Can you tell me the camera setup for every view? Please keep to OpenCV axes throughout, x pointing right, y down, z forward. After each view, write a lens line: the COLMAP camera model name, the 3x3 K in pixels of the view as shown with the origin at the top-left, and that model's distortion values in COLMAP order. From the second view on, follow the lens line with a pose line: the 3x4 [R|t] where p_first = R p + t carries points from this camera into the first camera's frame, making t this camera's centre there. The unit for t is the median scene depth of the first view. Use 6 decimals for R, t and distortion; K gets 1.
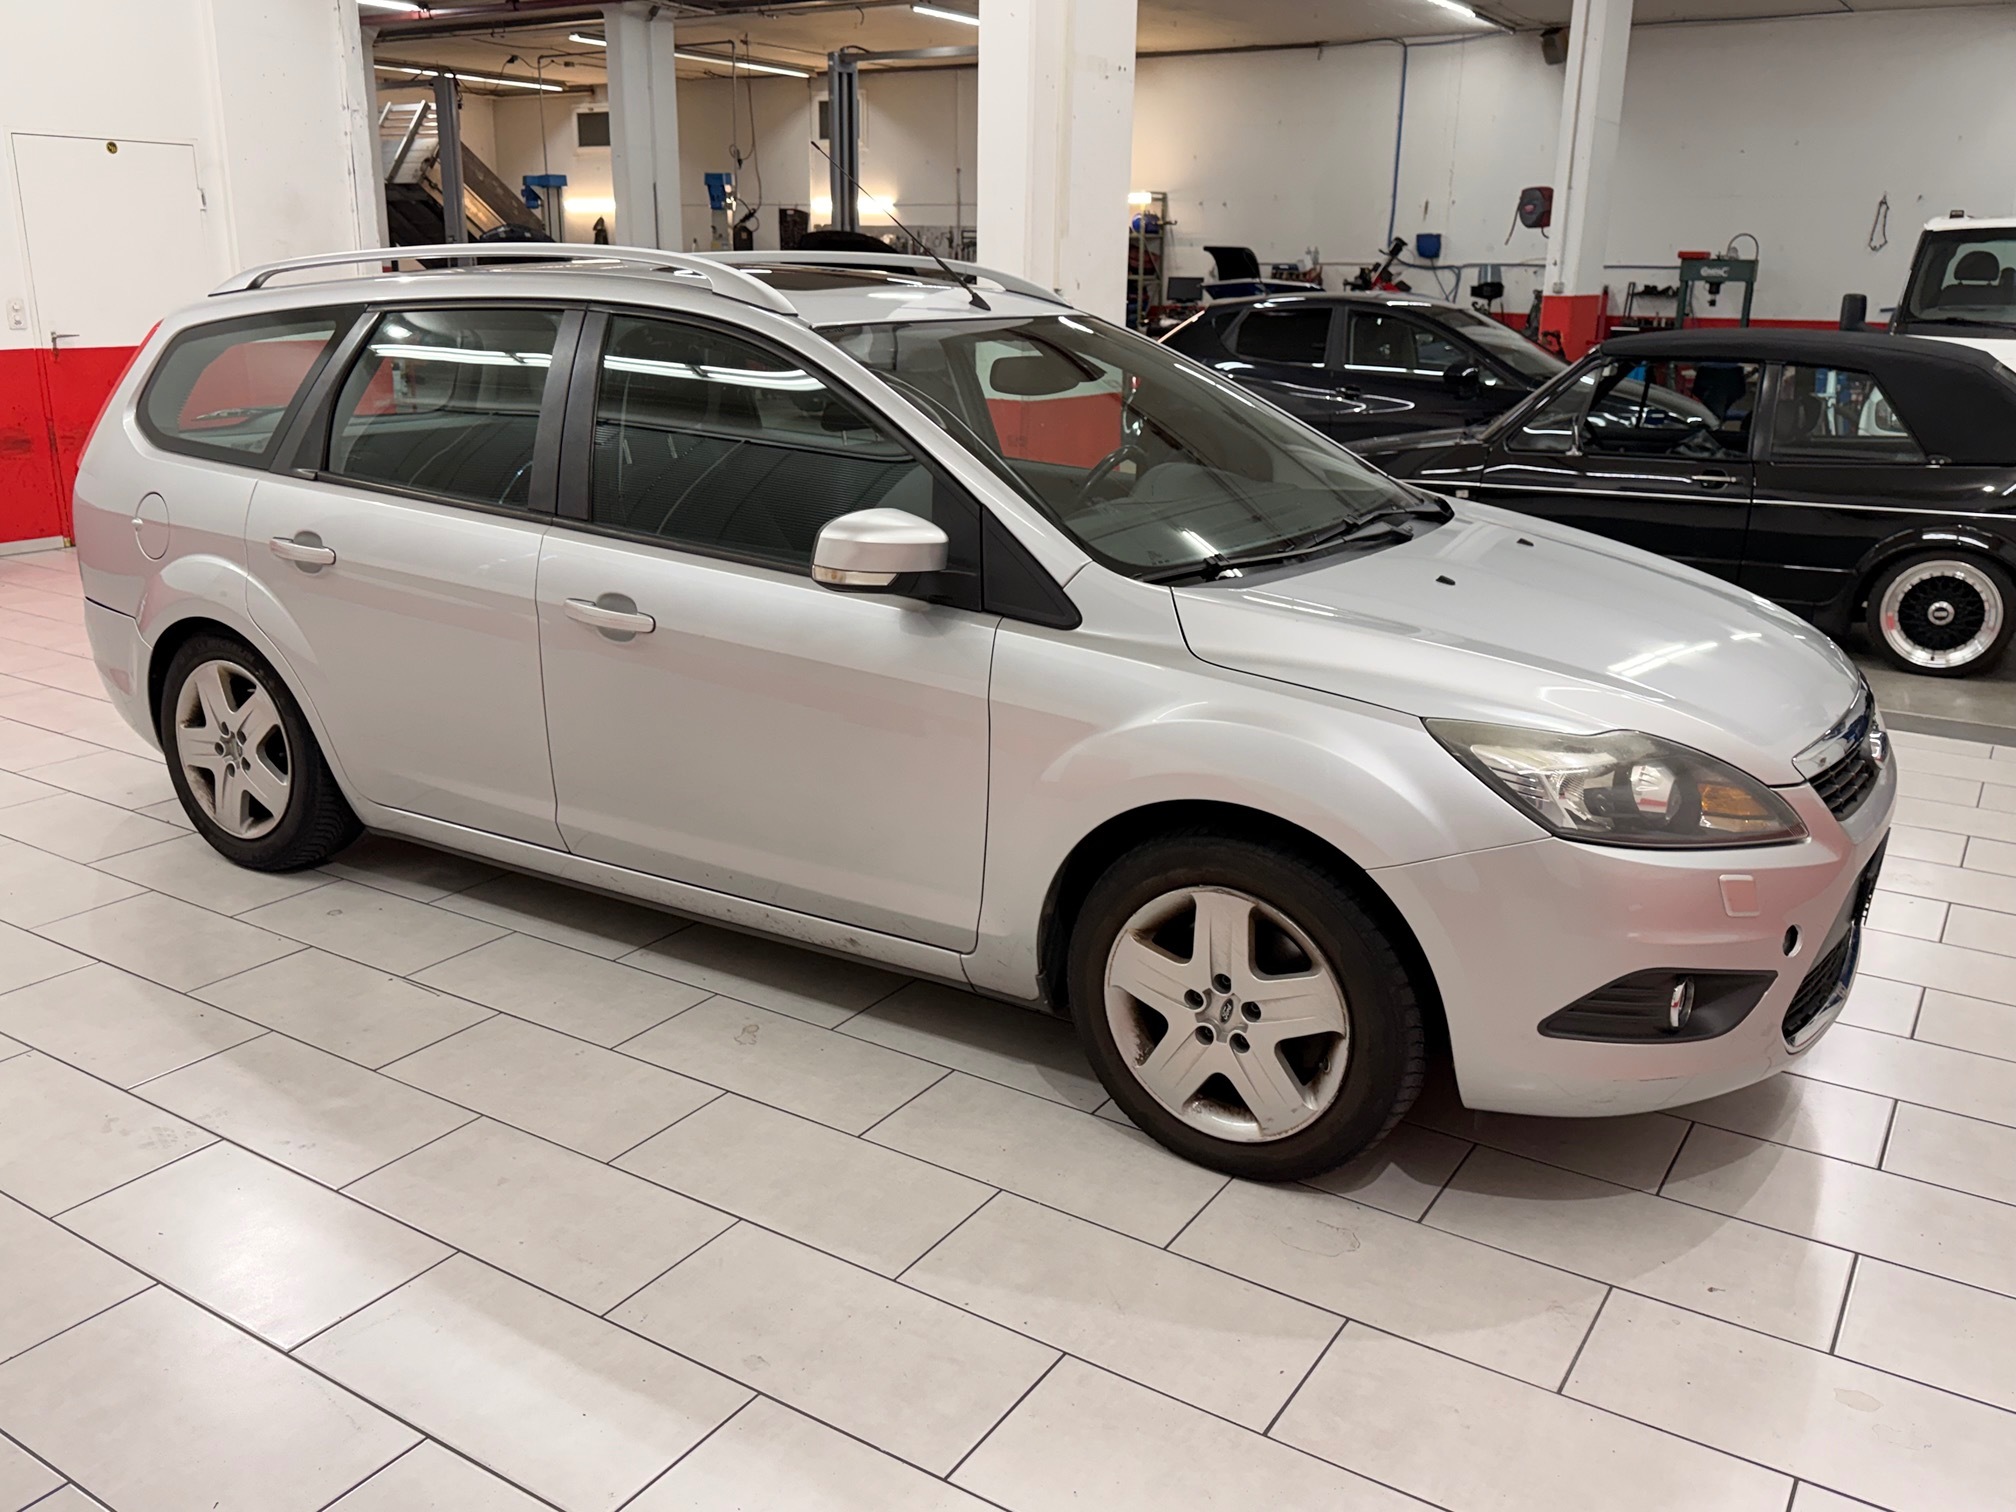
lens RADIAL K [[1651.7, 0, 1005.1], [0, 1651.7, 748.4], [0, 0, 1]] dist [0.060887, -0.063939]
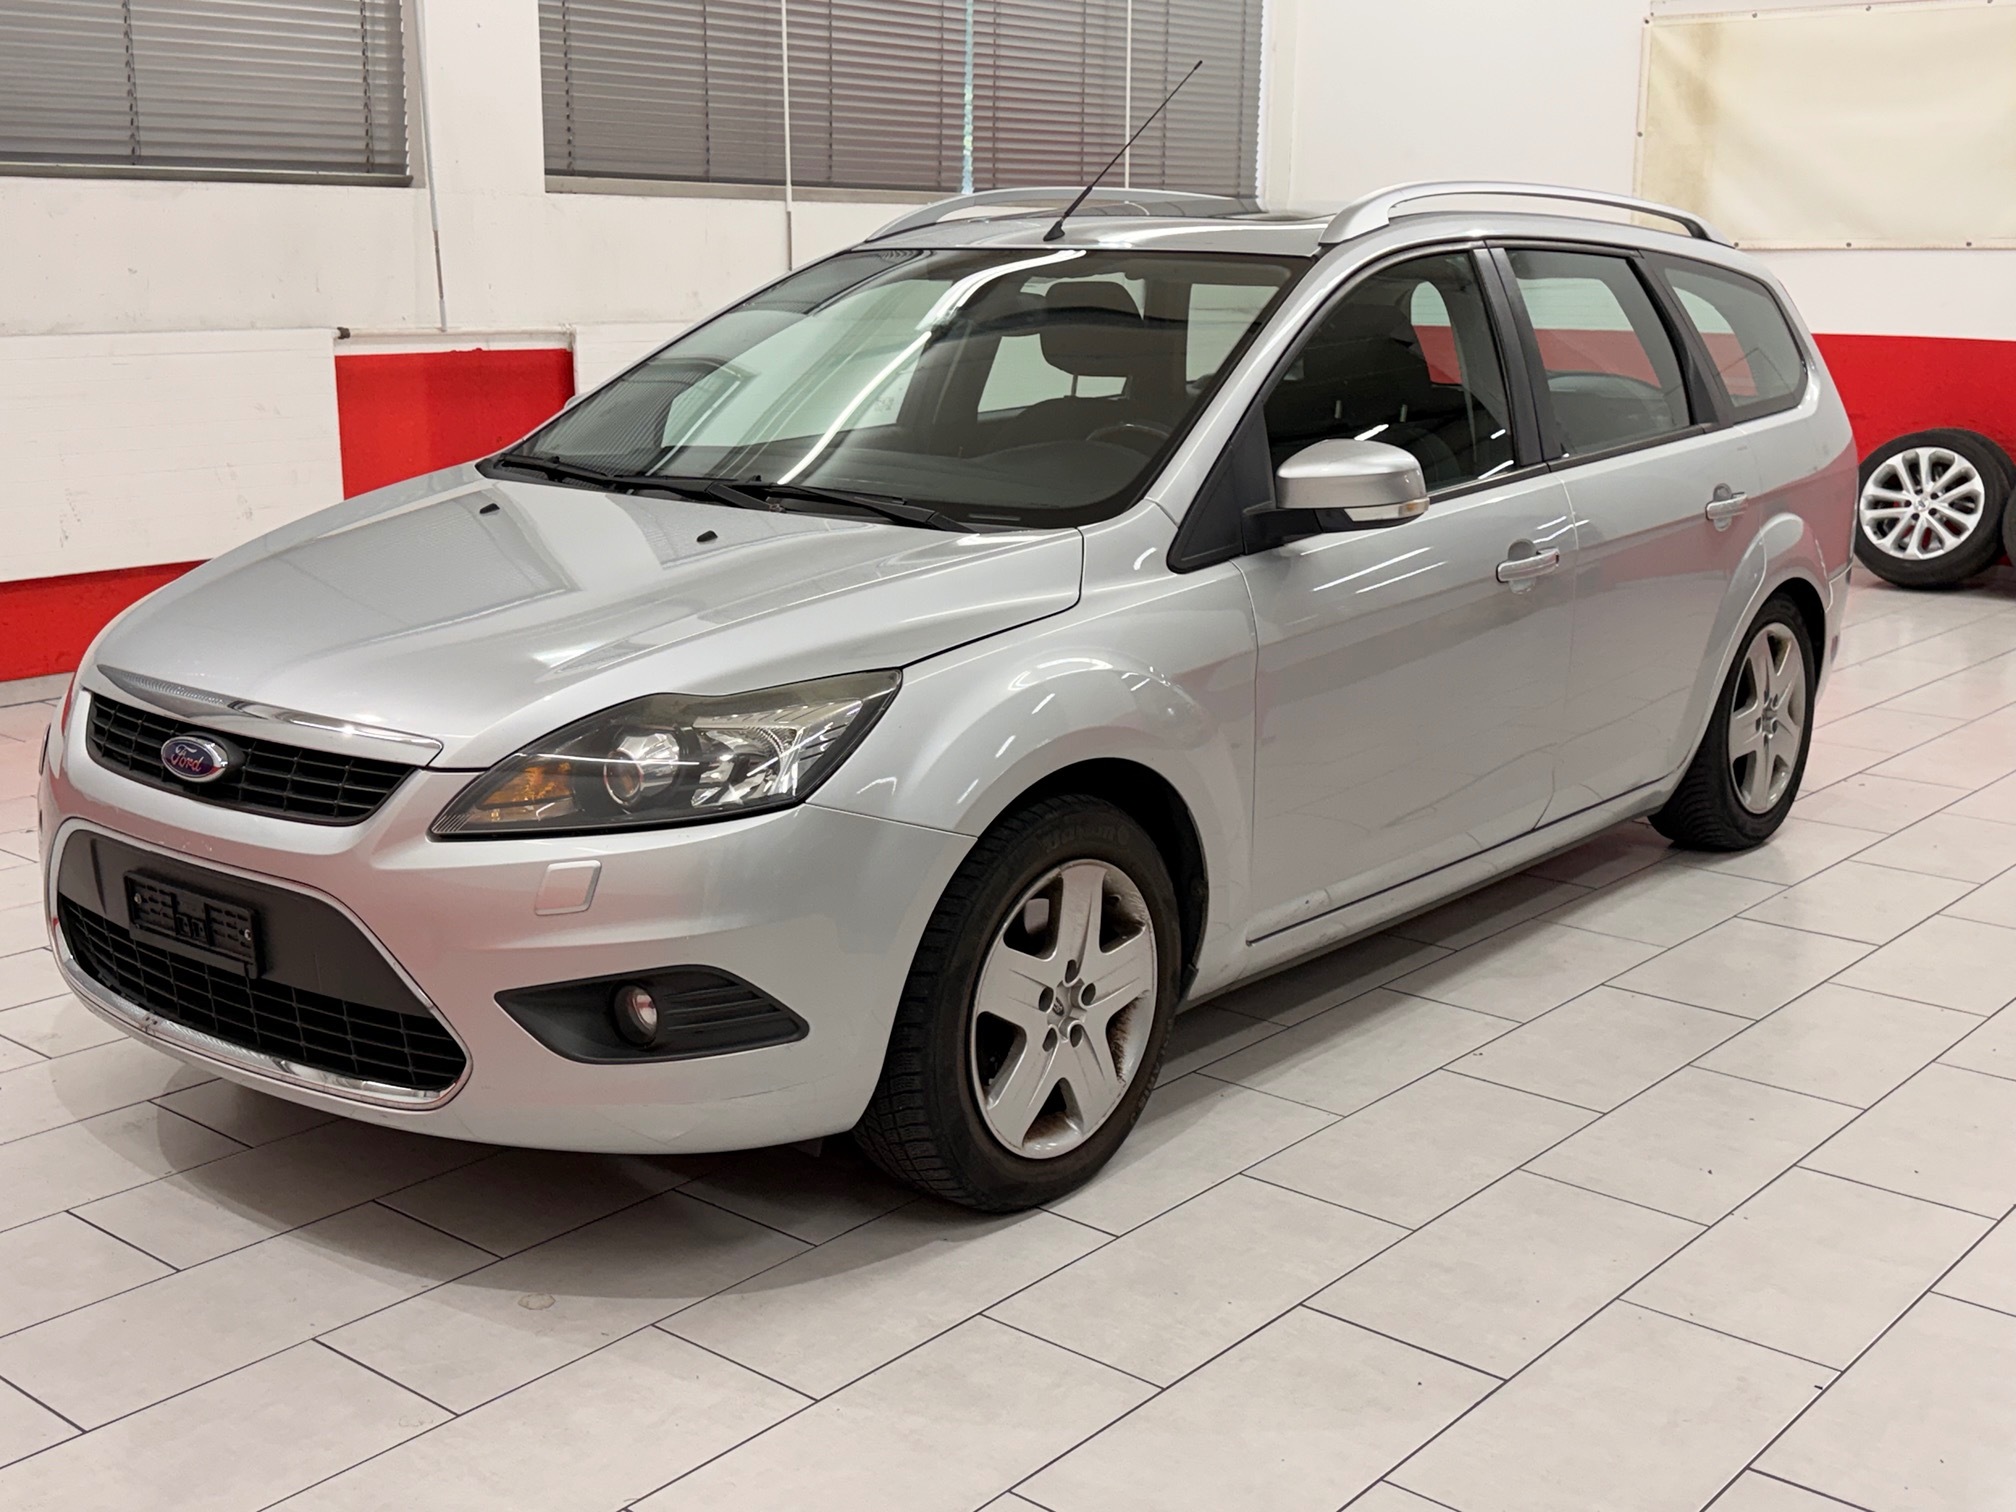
lens RADIAL K [[2330.0, 0, 1027.3], [0, 2330.0, 757.2], [0, 0, 1]] dist [0.115758, 0.000000]
pose [[-0.124331, 0.201676, -0.971529, 1.572552], [-0.289536, 0.929140, 0.229930, -0.372596], [0.949058, 0.309880, -0.057128, 1.450392]]
